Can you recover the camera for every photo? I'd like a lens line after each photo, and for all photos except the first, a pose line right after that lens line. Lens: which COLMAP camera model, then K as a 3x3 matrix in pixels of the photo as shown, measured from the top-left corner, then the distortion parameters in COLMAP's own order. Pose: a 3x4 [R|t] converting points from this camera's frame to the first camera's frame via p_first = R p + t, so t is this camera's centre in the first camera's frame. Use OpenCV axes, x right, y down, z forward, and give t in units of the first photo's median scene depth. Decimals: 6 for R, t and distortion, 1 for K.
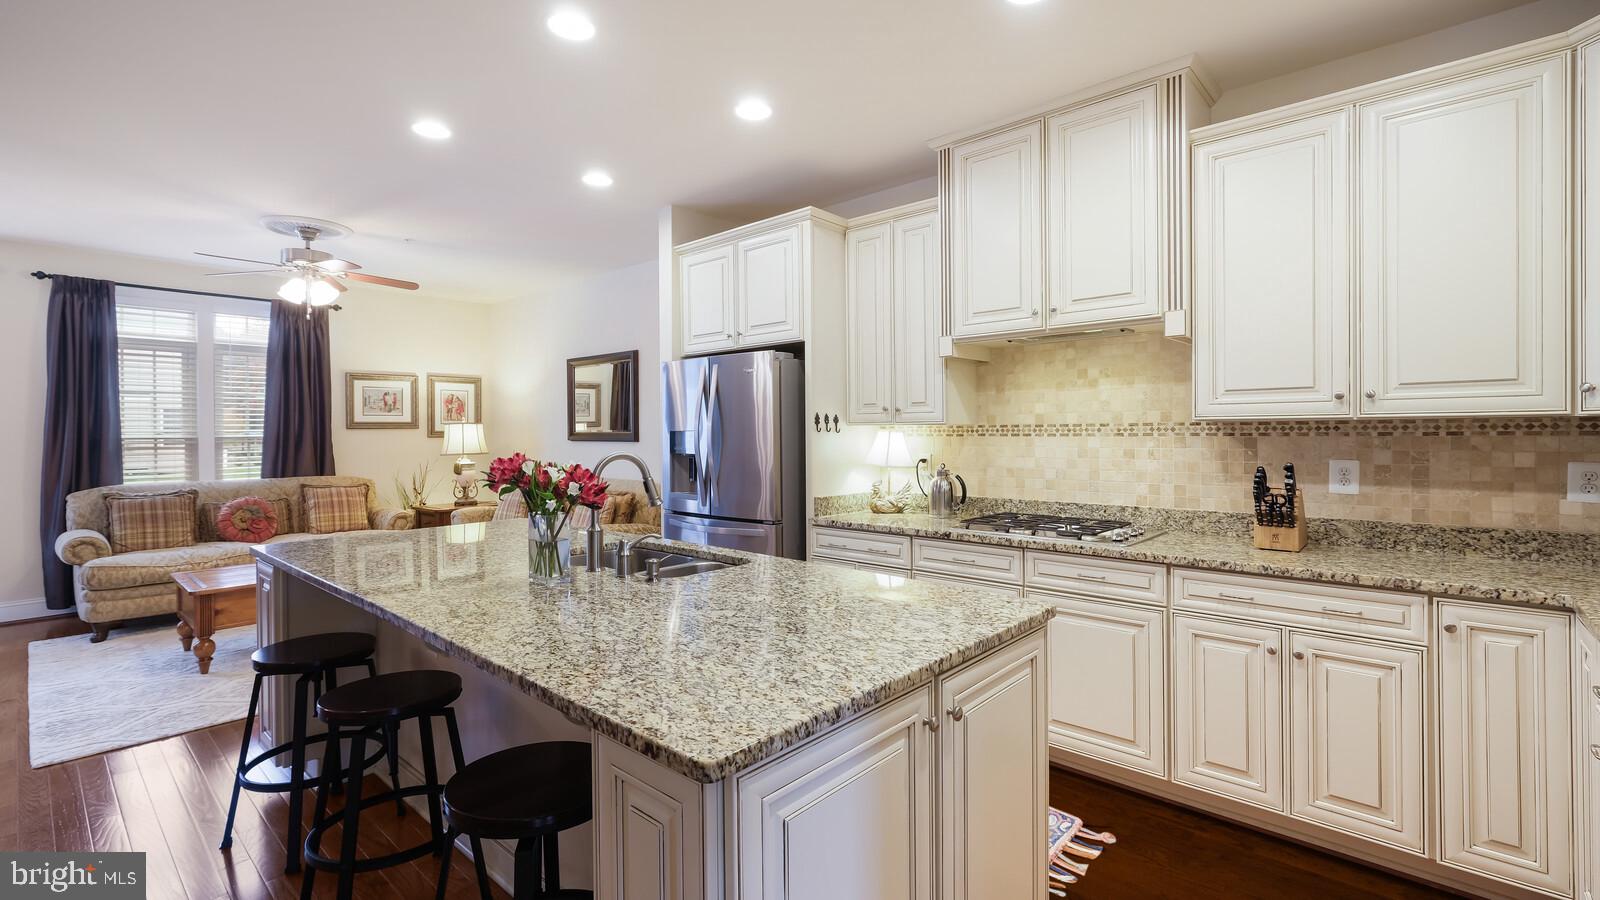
lens RADIAL K [[701.5, 0, 801.9], [0, 701.5, 436.6], [0, 0, 1]] dist [0.010110, -0.001572]
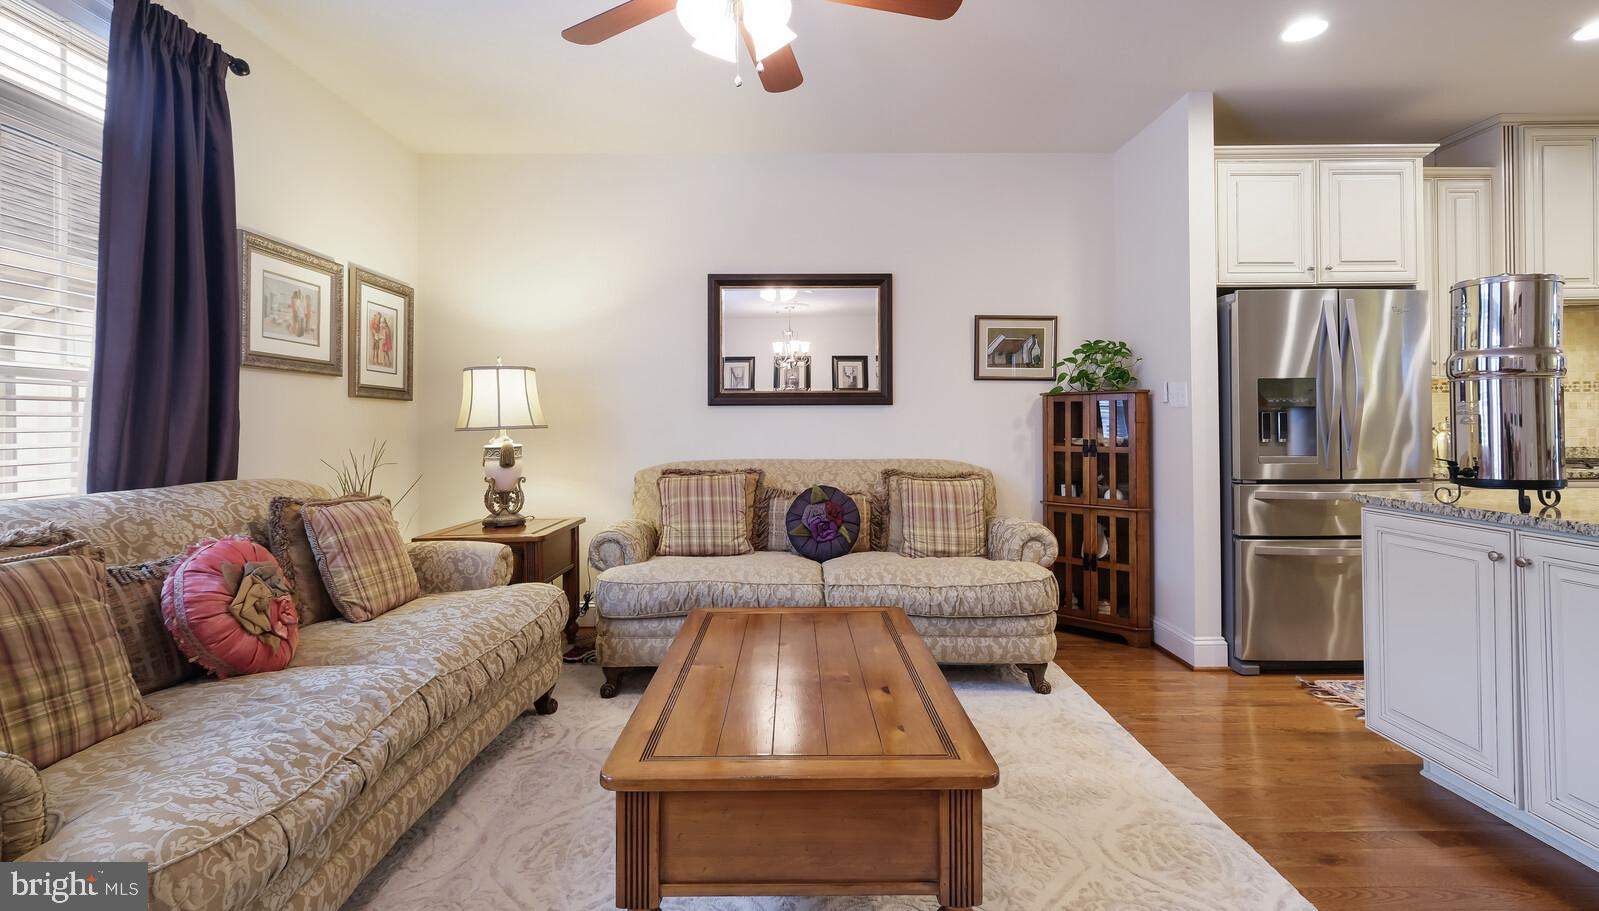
lens RADIAL K [[715.3, 0, 801.1], [0, 715.3, 414.4], [0, 0, 1]] dist [0.010493, -0.001289]
pose [[0.735186, 0.013278, 0.677736, -0.965477], [0.007674, 0.999581, -0.027908, 0.044193], [-0.677822, 0.025719, 0.734776, 0.659844]]
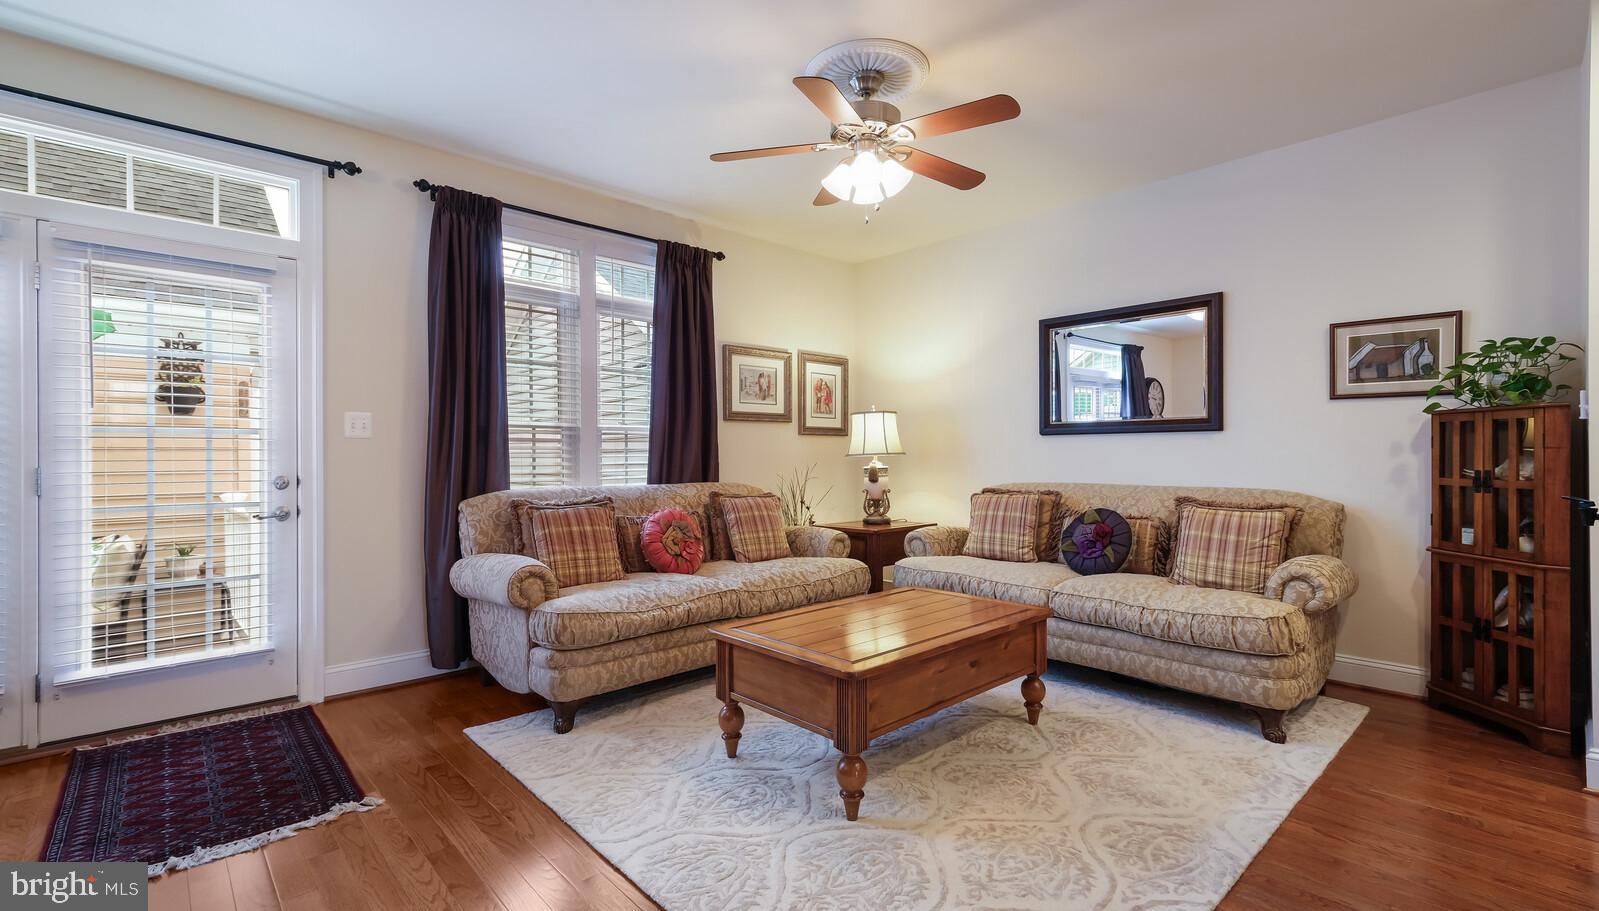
lens RADIAL K [[715.3, 0, 806.9], [0, 715.3, 455.8], [0, 0, 1]] dist [0.010493, -0.001289]
pose [[0.997091, 0.000882, -0.076221, -0.705061], [-0.001575, 0.999958, -0.009037, 0.046486], [0.076210, 0.009130, 0.997050, 0.360182]]
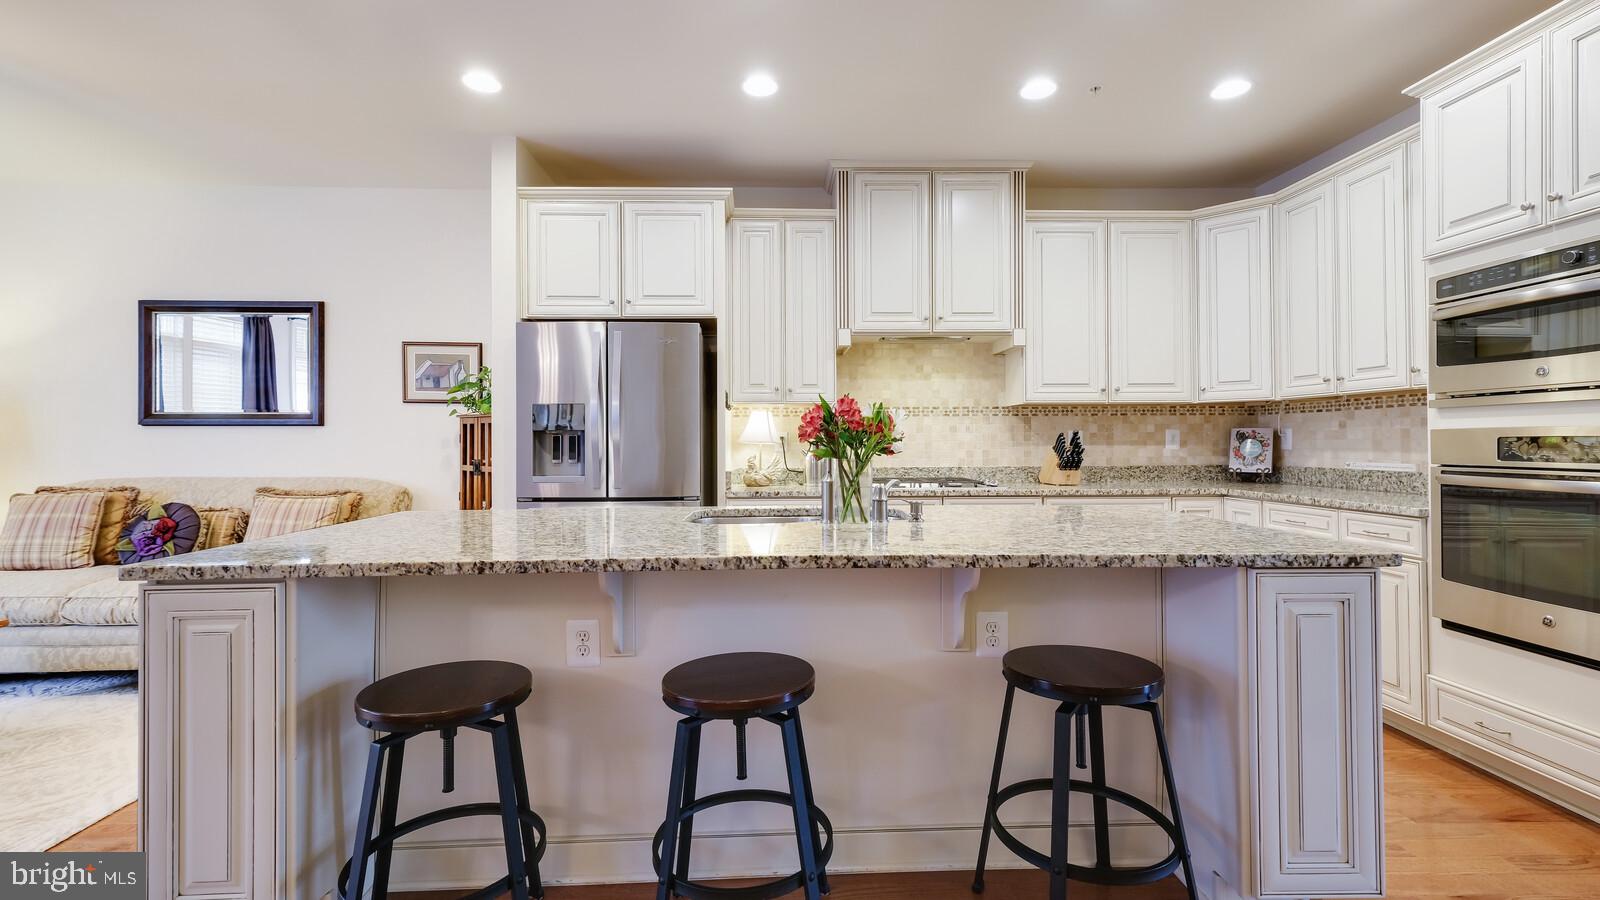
lens RADIAL K [[701.5, 0, 792.6], [0, 701.5, 432.3], [0, 0, 1]] dist [0.010110, -0.001572]
pose [[0.725586, 0.010617, 0.688049, -0.471616], [0.004114, 0.999796, -0.019766, 0.037849], [-0.688119, 0.017172, 0.725395, 0.147771]]
